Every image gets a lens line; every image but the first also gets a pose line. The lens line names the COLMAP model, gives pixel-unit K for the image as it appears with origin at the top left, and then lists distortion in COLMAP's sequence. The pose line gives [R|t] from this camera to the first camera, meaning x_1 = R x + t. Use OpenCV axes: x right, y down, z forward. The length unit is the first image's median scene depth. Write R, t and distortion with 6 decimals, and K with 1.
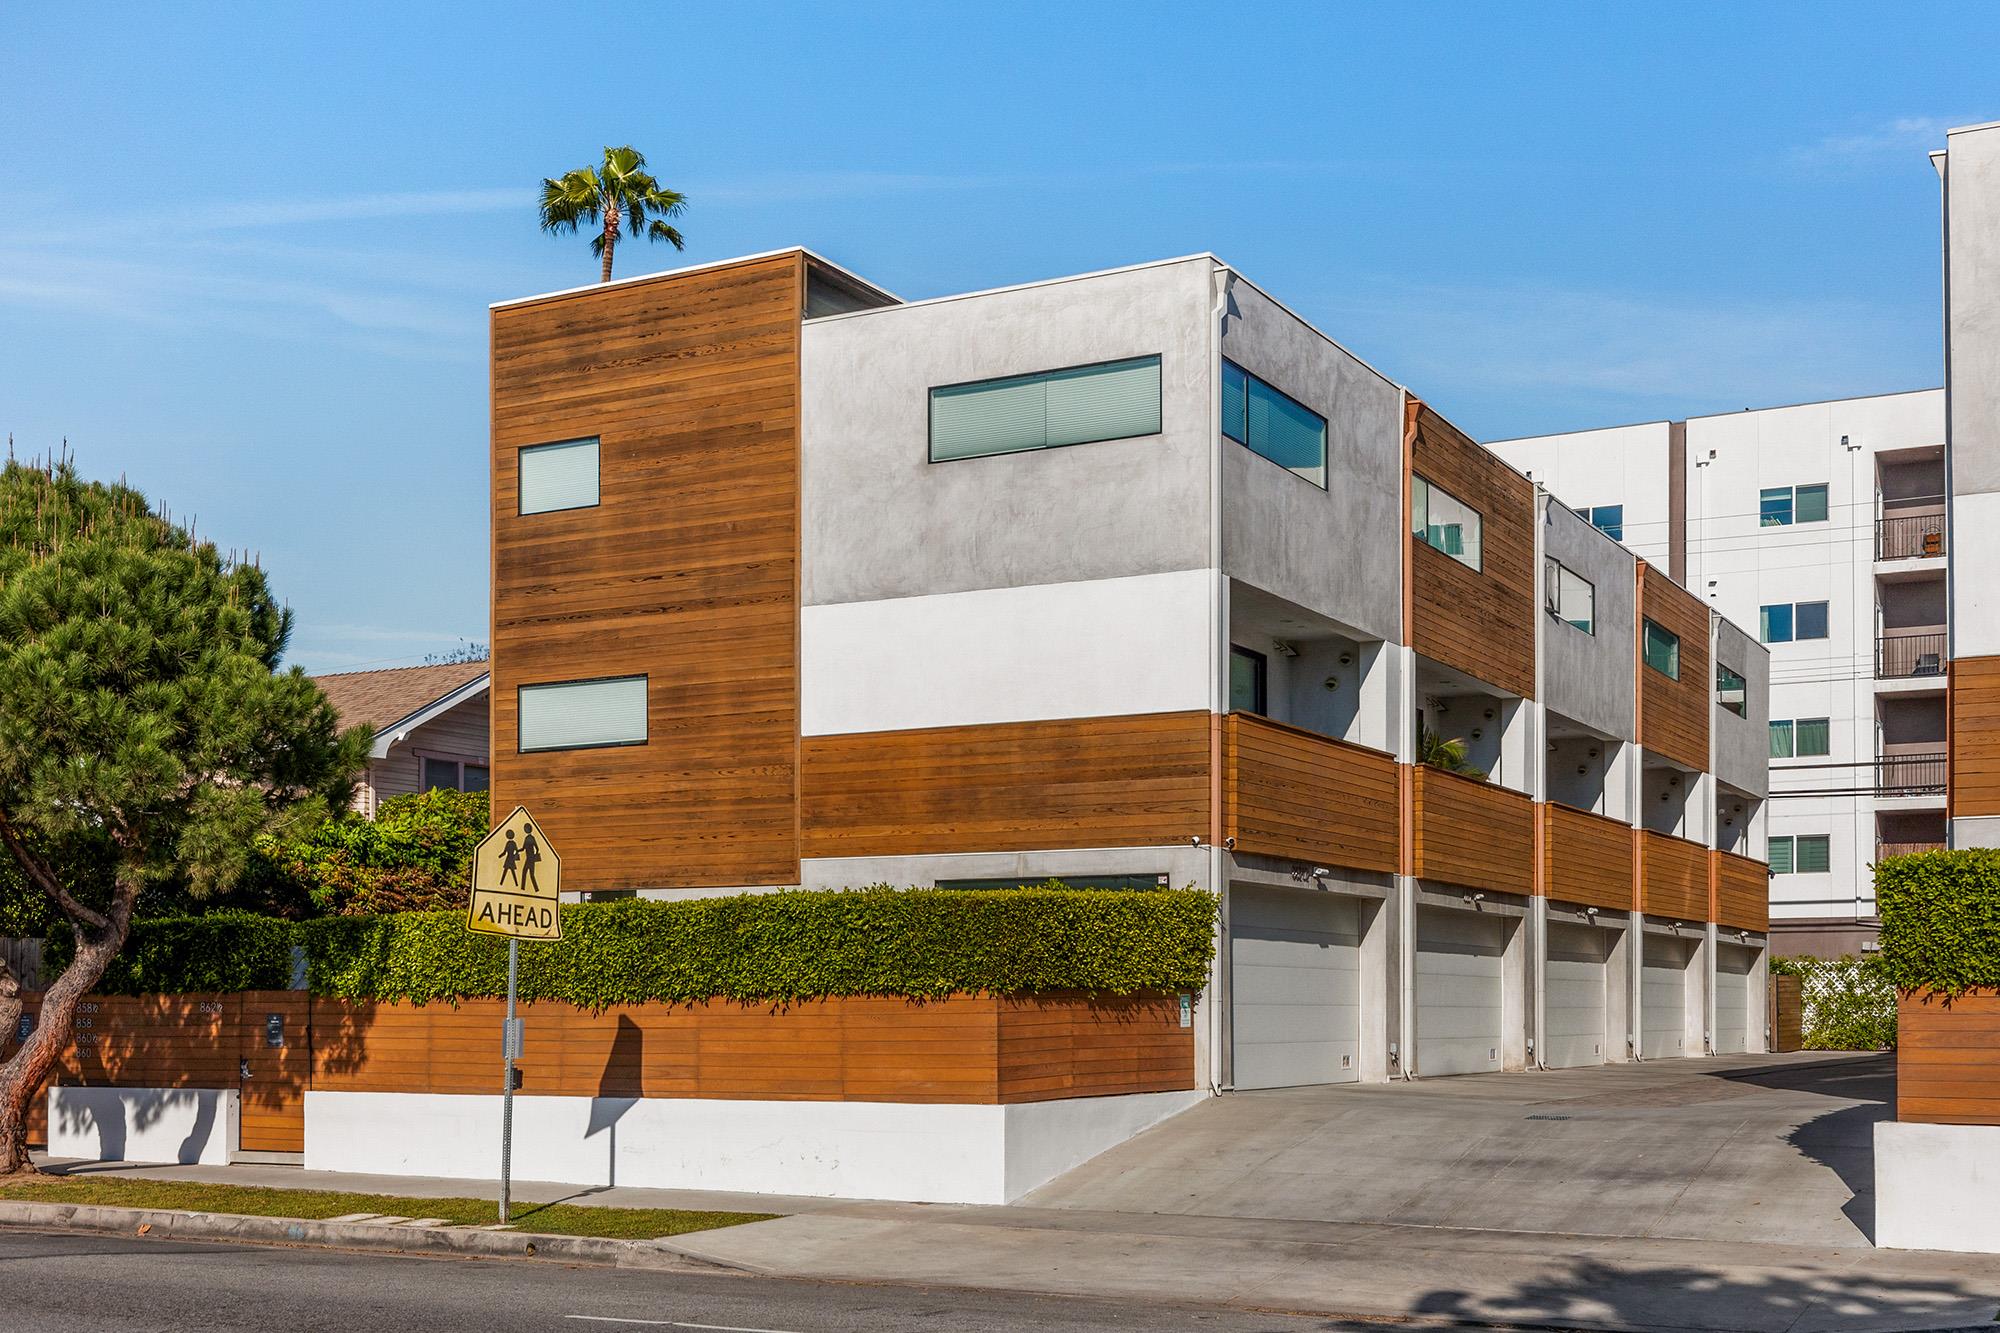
lens RADIAL K [[2014.6, 0, 999.5], [0, 2014.6, 665.3], [0, 0, 1]] dist [0.010298, 0.000000]
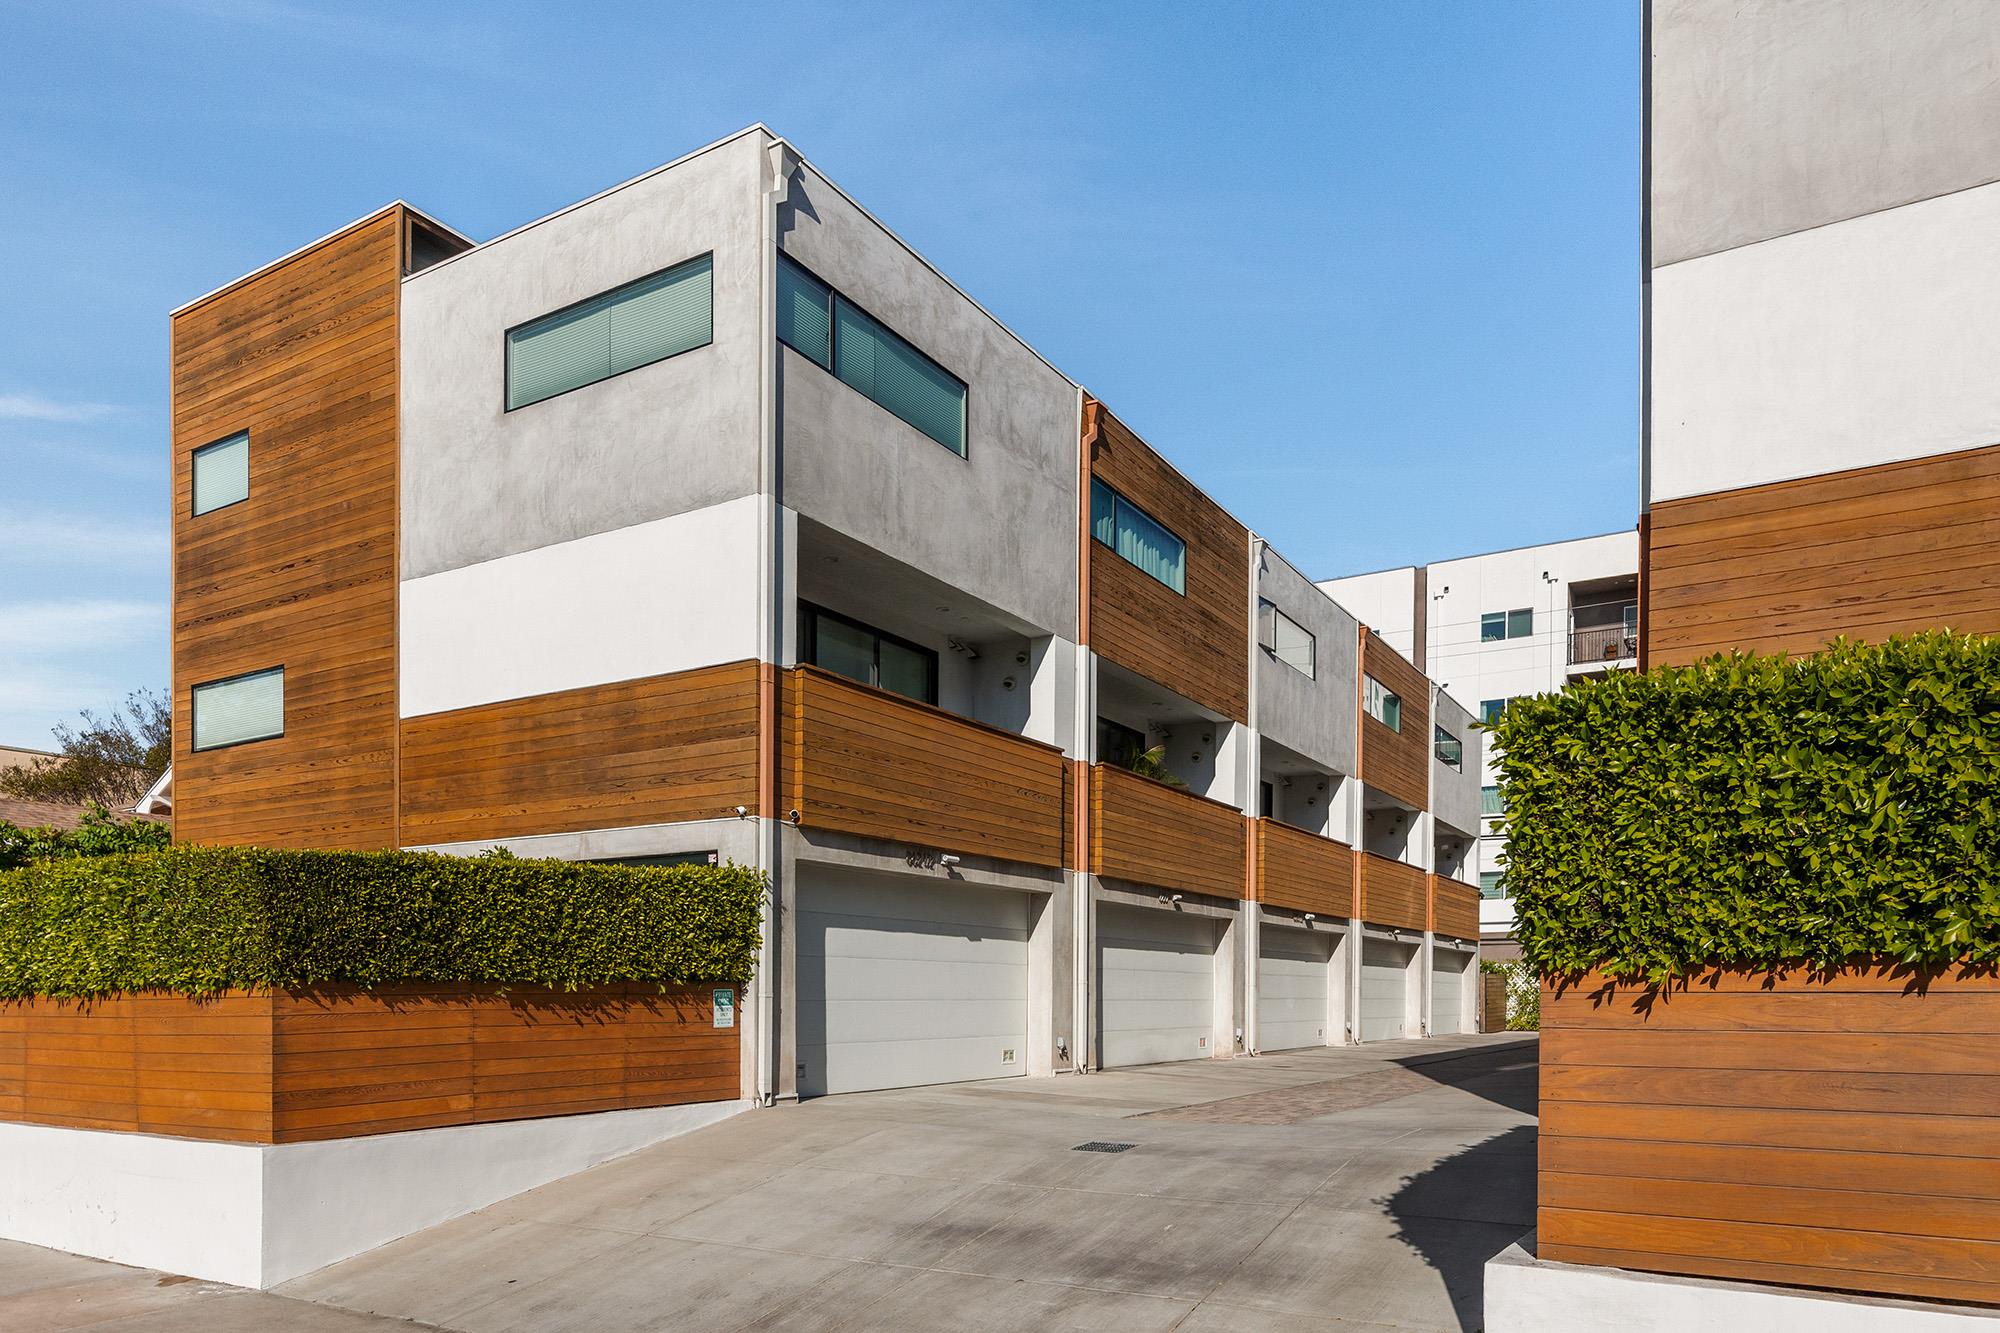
lens RADIAL K [[1220.9, 0, 991.4], [0, 1220.9, 836.6], [0, 0, 1]] dist [0.007955, -0.001998]
pose [[0.999395, -0.005139, -0.034399, 0.197688], [0.006426, 0.999279, 0.037416, 0.070517], [0.034182, -0.037614, 0.998708, 0.430762]]
